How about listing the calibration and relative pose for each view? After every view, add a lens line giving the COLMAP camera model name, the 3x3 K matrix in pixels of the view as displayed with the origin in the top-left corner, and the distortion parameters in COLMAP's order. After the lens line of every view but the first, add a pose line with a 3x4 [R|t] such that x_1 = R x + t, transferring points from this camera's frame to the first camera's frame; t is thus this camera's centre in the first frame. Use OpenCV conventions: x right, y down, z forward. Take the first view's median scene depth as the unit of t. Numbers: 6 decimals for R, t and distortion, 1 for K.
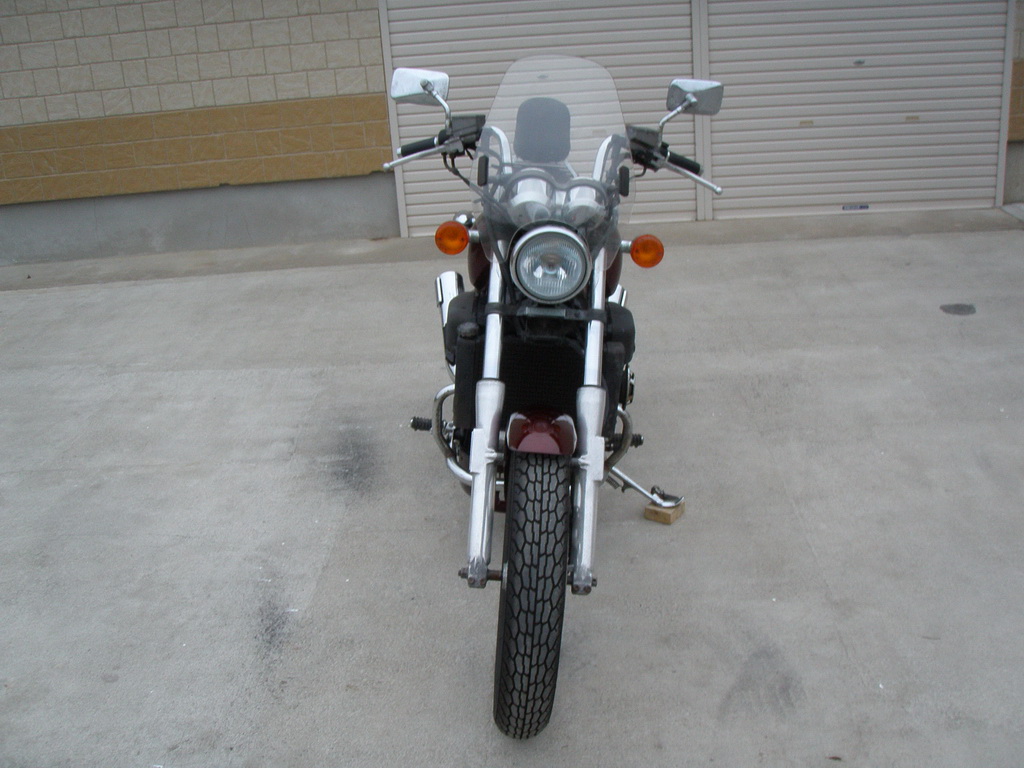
lens RADIAL K [[1134.2, 0, 512.5], [0, 1134.2, 389.0], [0, 0, 1]] dist [-0.136111, 0.000000]
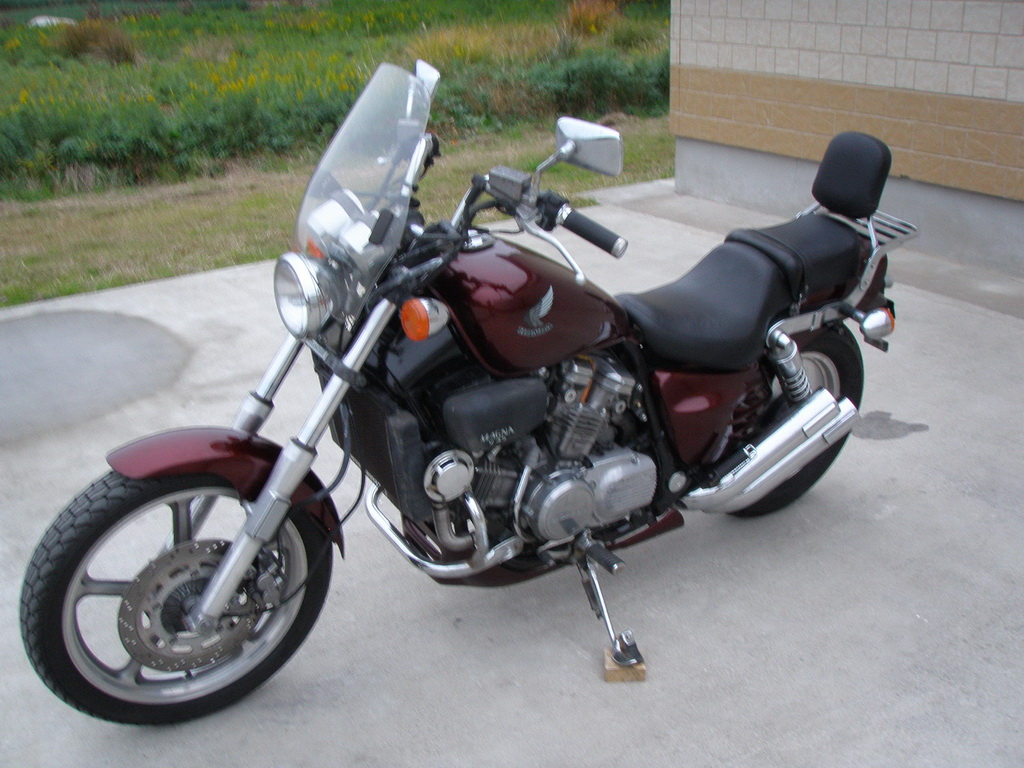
lens RADIAL K [[1134.2, 0, 509.1], [0, 1134.2, 396.8], [0, 0, 1]] dist [-0.136111, 0.000000]
pose [[0.549522, 0.351412, -0.757981, 0.320162], [-0.312139, 0.927899, 0.203895, -0.103631], [0.774981, 0.124551, 0.619590, 0.224639]]
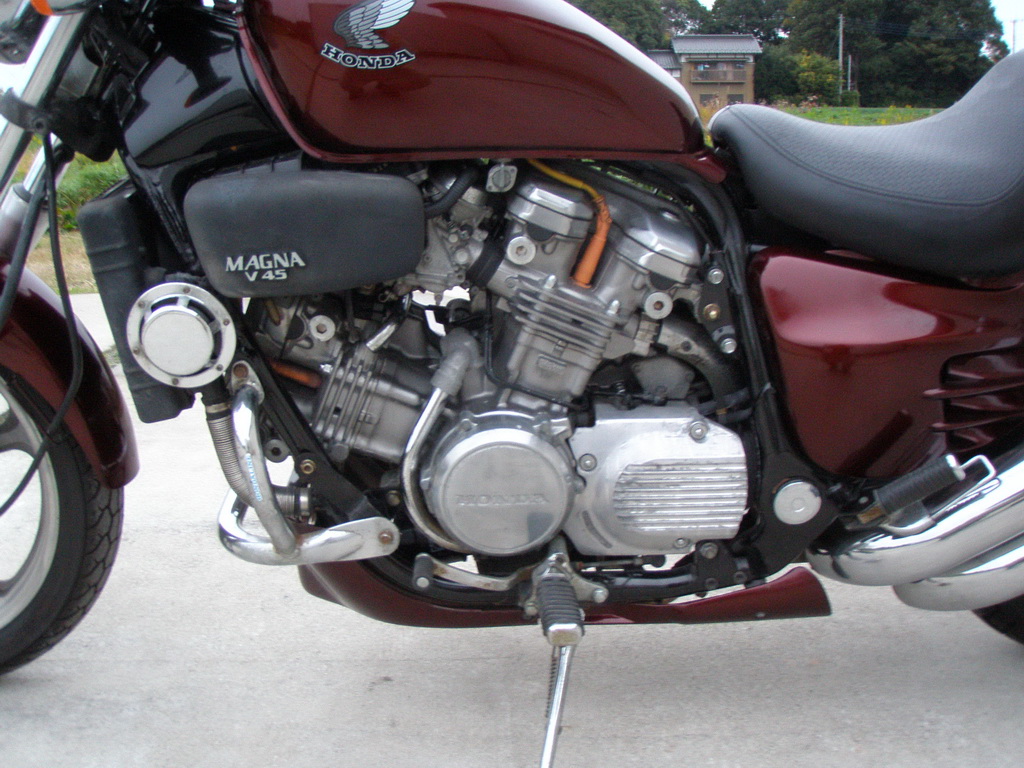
lens RADIAL K [[1134.2, 0, 516.1], [0, 1134.2, 386.9], [0, 0, 1]] dist [-0.136111, 0.000000]
pose [[0.026543, 0.303386, -0.952498, 0.221772], [-0.340149, 0.898717, 0.276777, -0.061964], [0.939997, 0.316645, 0.127051, 0.468068]]
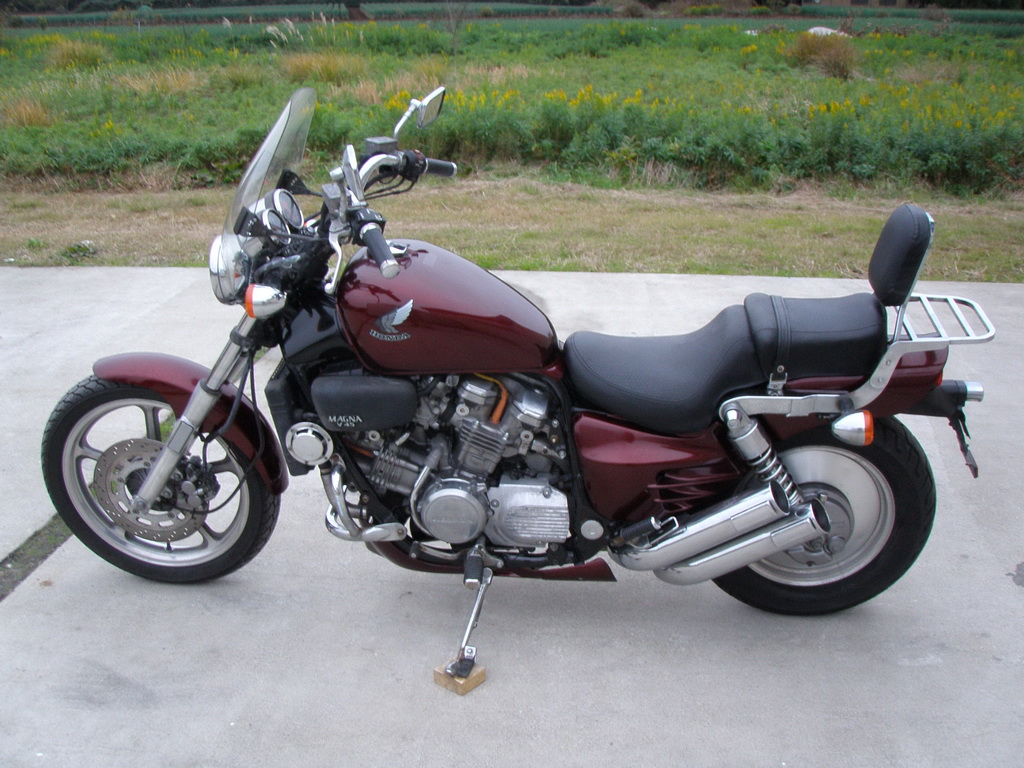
lens RADIAL K [[1134.2, 0, 525.7], [0, 1134.2, 400.8], [0, 0, 1]] dist [-0.136111, 0.000000]
pose [[-0.093565, 0.402947, -0.910428, 0.409801], [-0.345737, 0.844383, 0.409248, -0.212183], [0.933655, 0.353060, 0.060309, 0.481201]]
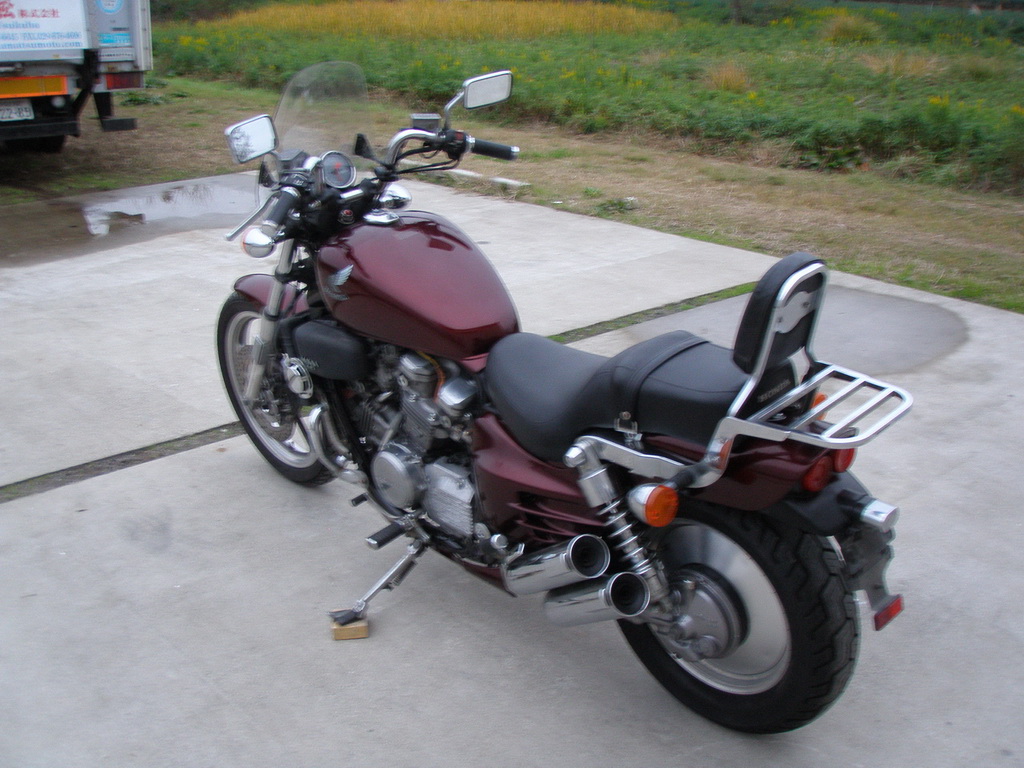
lens RADIAL K [[1134.2, 0, 536.9], [0, 1134.2, 405.0], [0, 0, 1]] dist [-0.136111, 0.000000]
pose [[-0.716743, 0.305790, -0.626716, 0.269301], [-0.214867, 0.758157, 0.615655, -0.300189], [0.663410, 0.575926, -0.477699, 0.731888]]
